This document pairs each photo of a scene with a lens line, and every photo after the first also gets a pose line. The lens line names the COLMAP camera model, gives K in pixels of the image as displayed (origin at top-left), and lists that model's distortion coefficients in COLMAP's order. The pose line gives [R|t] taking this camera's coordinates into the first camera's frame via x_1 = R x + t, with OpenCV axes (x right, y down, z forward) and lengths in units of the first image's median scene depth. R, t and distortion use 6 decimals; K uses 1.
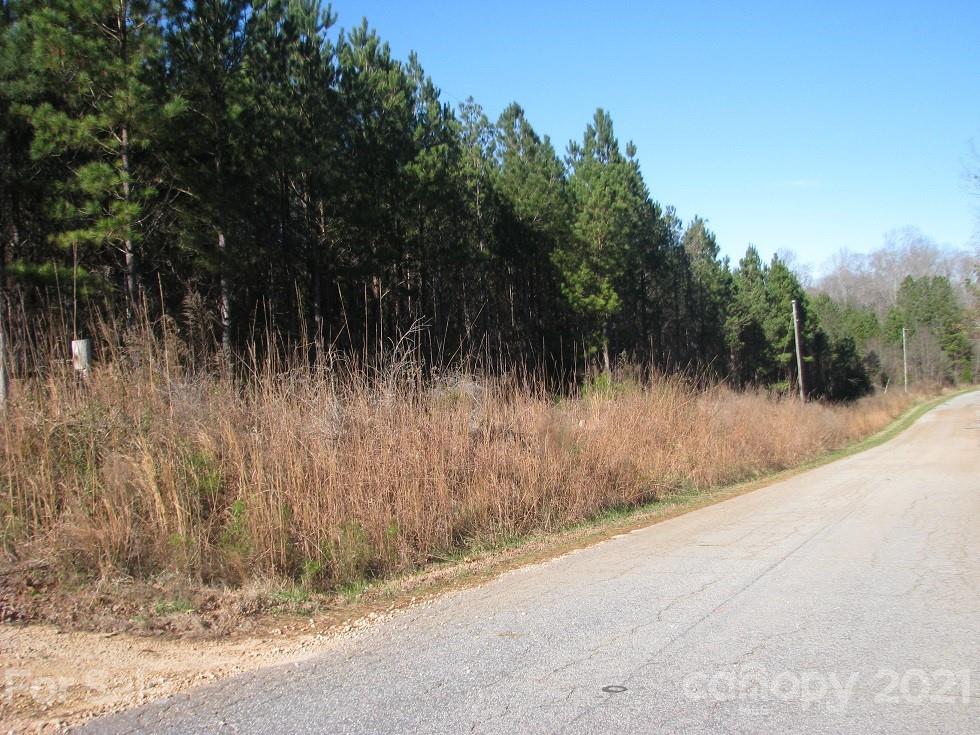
lens RADIAL K [[1027.1, 0, 490.0], [0, 1027.1, 367.5], [0, 0, 1]] dist [-0.117490, 0.016788]
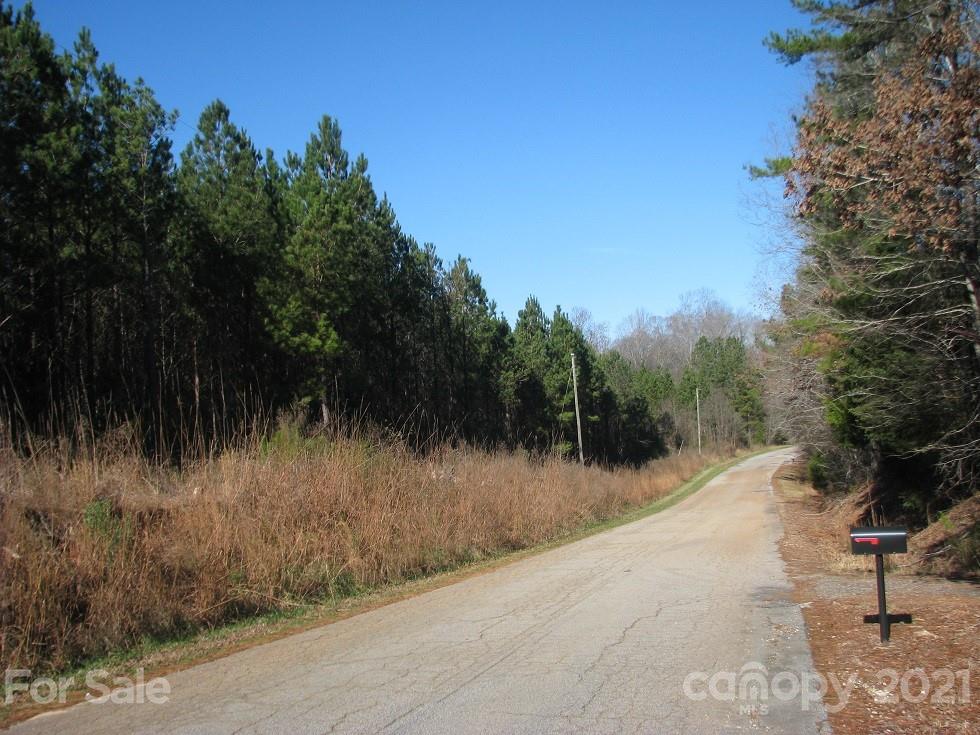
lens RADIAL K [[1027.1, 0, 490.0], [0, 1027.1, 367.5], [0, 0, 1]] dist [-0.117490, 0.016788]
pose [[0.983613, 0.011456, 0.179928, 0.067278], [-0.000238, 0.998061, -0.062244, 0.004961], [-0.180292, 0.061181, 0.981708, 0.117016]]
